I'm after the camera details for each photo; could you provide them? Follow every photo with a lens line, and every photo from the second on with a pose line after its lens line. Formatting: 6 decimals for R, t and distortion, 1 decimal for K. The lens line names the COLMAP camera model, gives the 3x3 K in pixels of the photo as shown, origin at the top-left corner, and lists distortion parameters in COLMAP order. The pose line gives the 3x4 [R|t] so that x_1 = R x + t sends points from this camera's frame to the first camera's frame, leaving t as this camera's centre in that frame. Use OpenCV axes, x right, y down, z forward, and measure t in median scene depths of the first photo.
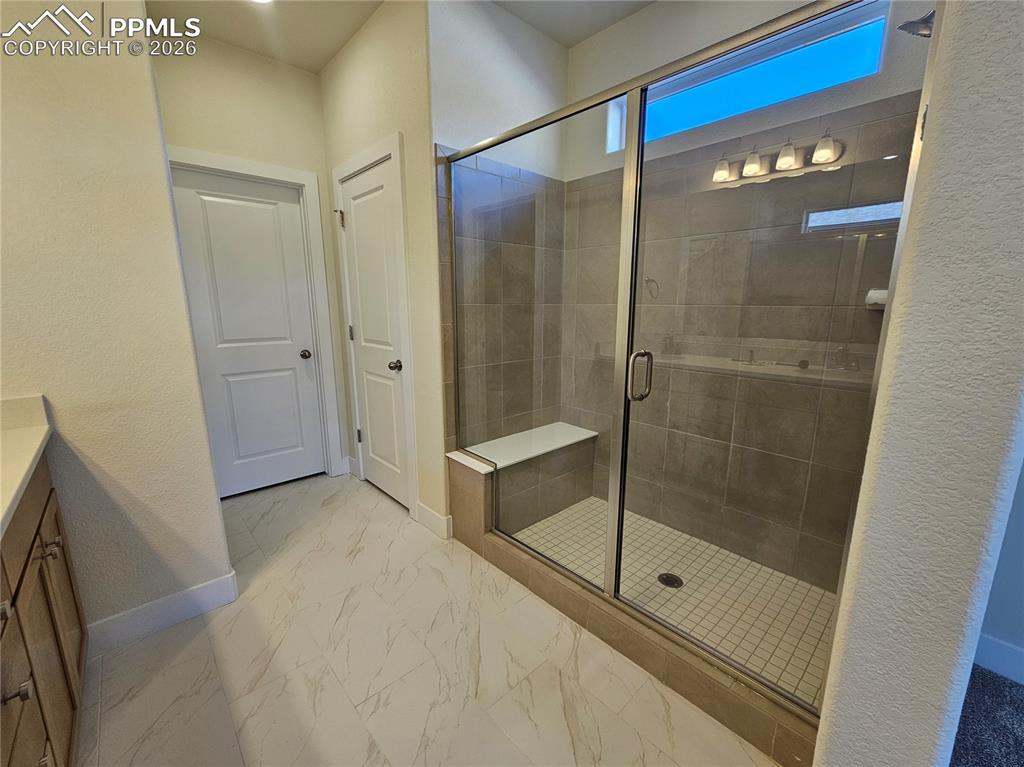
lens RADIAL K [[420.2, 0, 518.3], [0, 420.2, 385.9], [0, 0, 1]] dist [-0.002657, 0.001227]
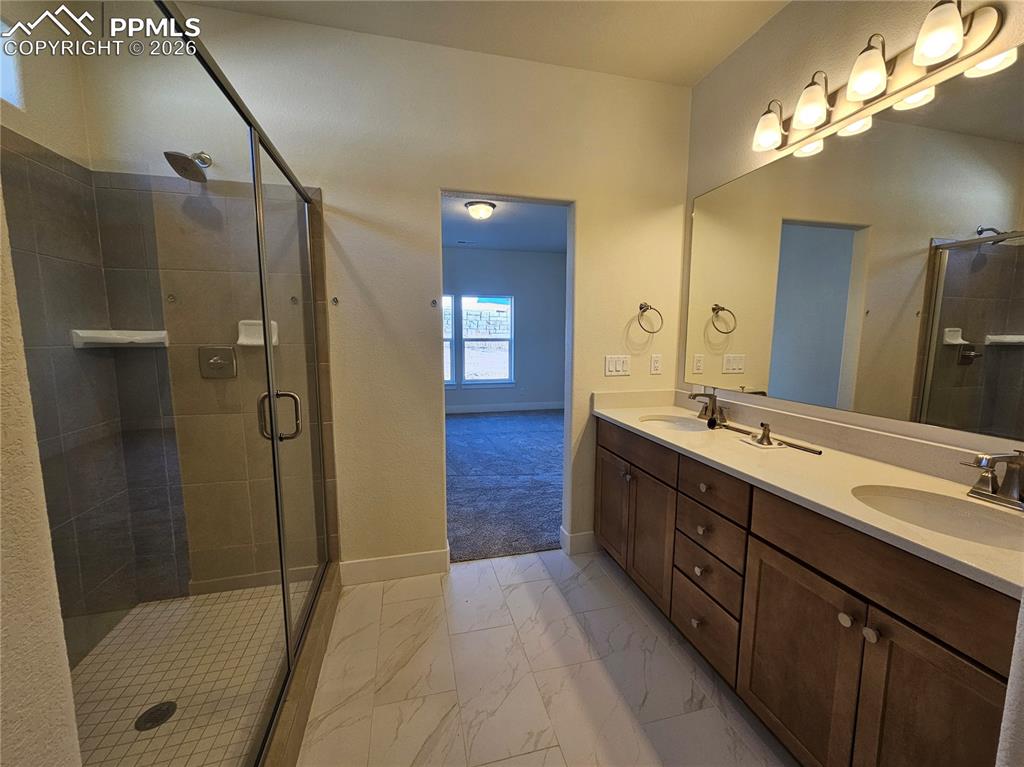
lens RADIAL K [[420.2, 0, 513.4], [0, 420.2, 386.9], [0, 0, 1]] dist [-0.002657, 0.001227]
pose [[-0.871131, -0.066120, 0.486578, -0.451439], [0.089626, 0.952839, 0.289939, -0.219049], [-0.482802, 0.296185, -0.824122, 1.010625]]
